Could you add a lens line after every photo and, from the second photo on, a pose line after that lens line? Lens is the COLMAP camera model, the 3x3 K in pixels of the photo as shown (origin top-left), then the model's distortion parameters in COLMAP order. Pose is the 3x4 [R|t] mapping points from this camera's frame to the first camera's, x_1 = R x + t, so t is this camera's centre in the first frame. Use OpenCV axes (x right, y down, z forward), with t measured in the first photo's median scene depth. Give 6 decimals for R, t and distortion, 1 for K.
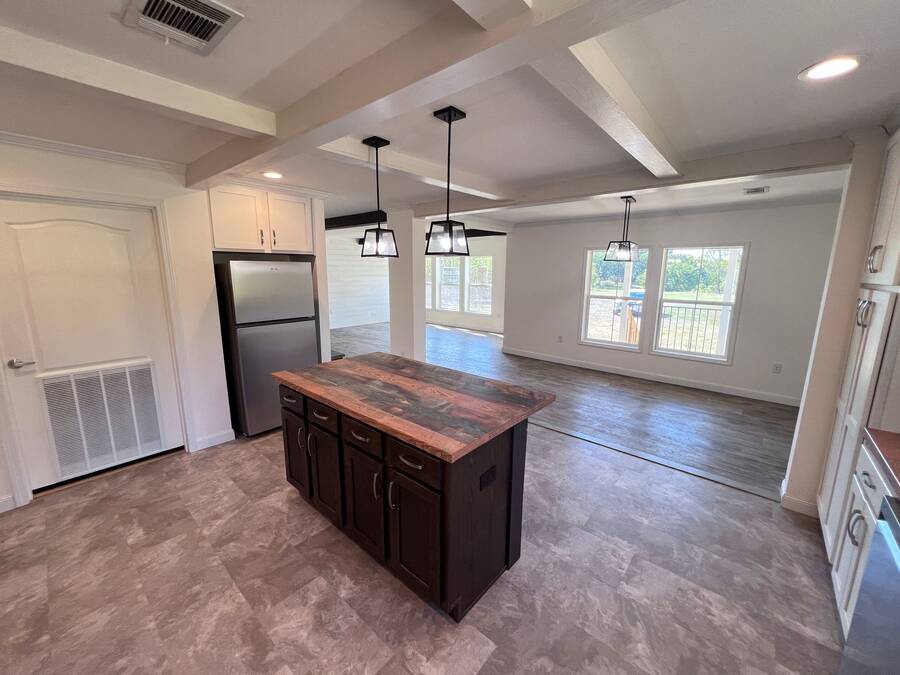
lens RADIAL K [[361.3, 0, 447.8], [0, 361.3, 333.6], [0, 0, 1]] dist [-0.003291, 0.001558]
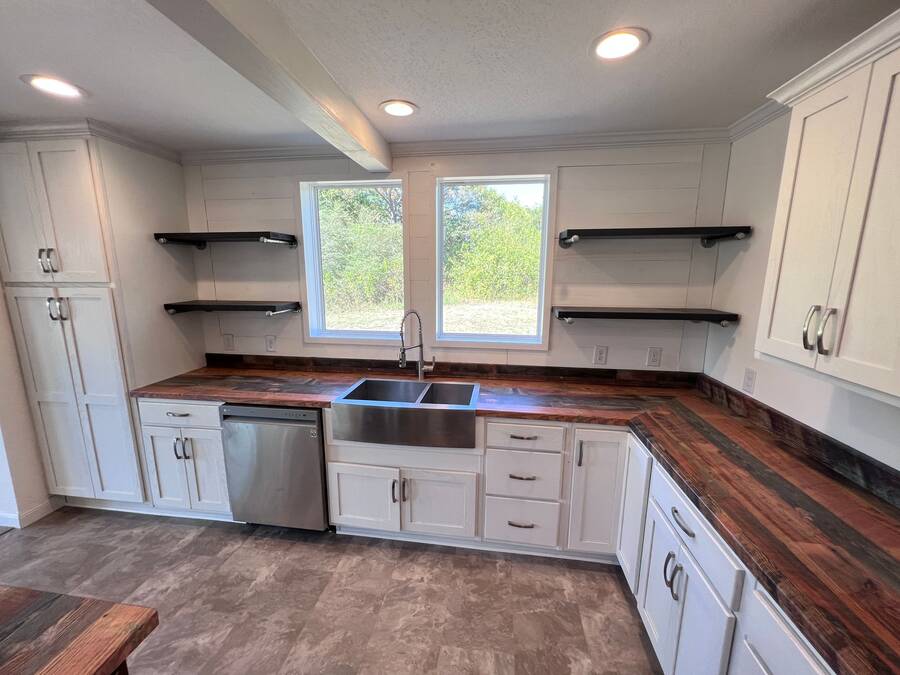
lens RADIAL K [[361.3, 0, 448.7], [0, 361.3, 336.1], [0, 0, 1]] dist [-0.003291, 0.001558]
pose [[-0.550084, -0.156317, 0.820349, -0.410282], [0.139094, 0.951454, 0.274568, -0.101261], [-0.823444, 0.265142, -0.501637, 0.524093]]
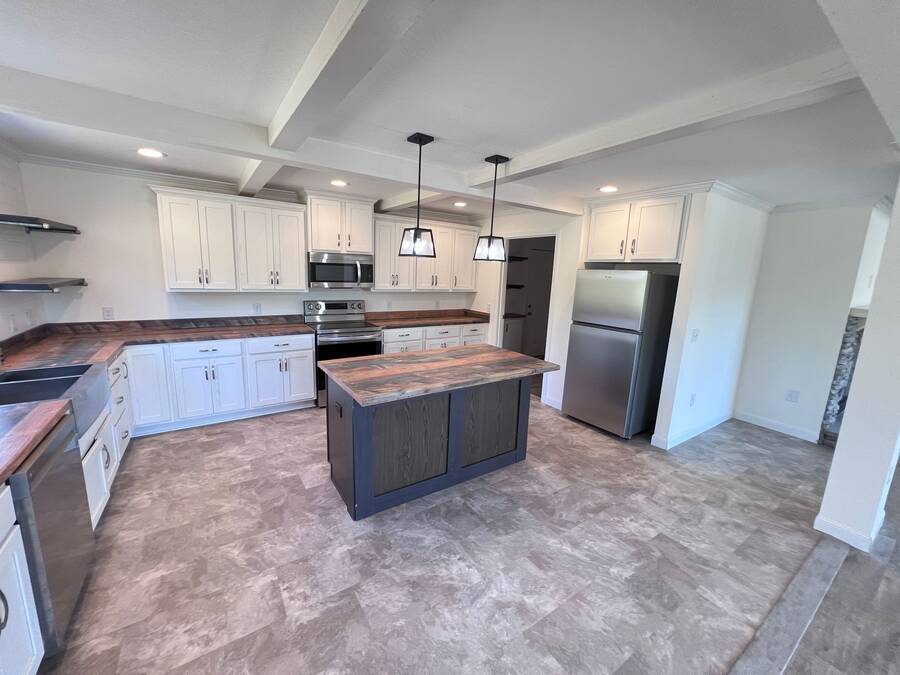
lens RADIAL K [[362.0, 0, 449.4], [0, 362.0, 335.3], [0, 0, 1]] dist [-0.000976, -0.000569]
pose [[-0.249357, 0.155400, -0.955862, 1.080493], [-0.210793, 0.954665, 0.210195, -0.227041], [0.945192, 0.253902, -0.205296, 1.324952]]
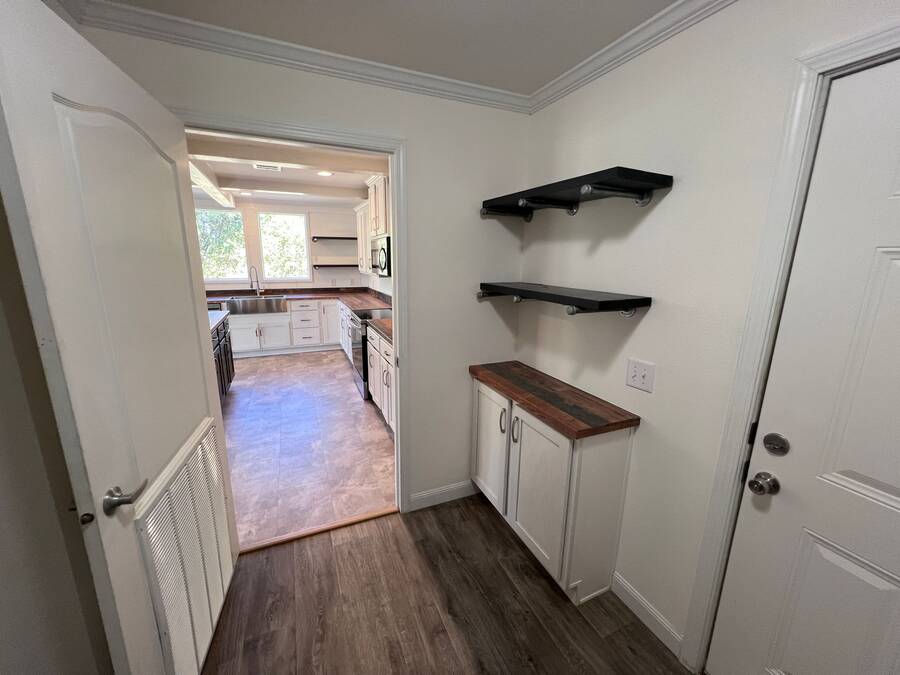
lens RADIAL K [[362.0, 0, 447.1], [0, 362.0, 334.5], [0, 0, 1]] dist [-0.000976, -0.000569]
pose [[-0.904476, -0.105760, 0.413205, -1.913907], [0.058566, 0.928800, 0.365924, -0.319190], [-0.422485, 0.355169, -0.833884, 1.860978]]
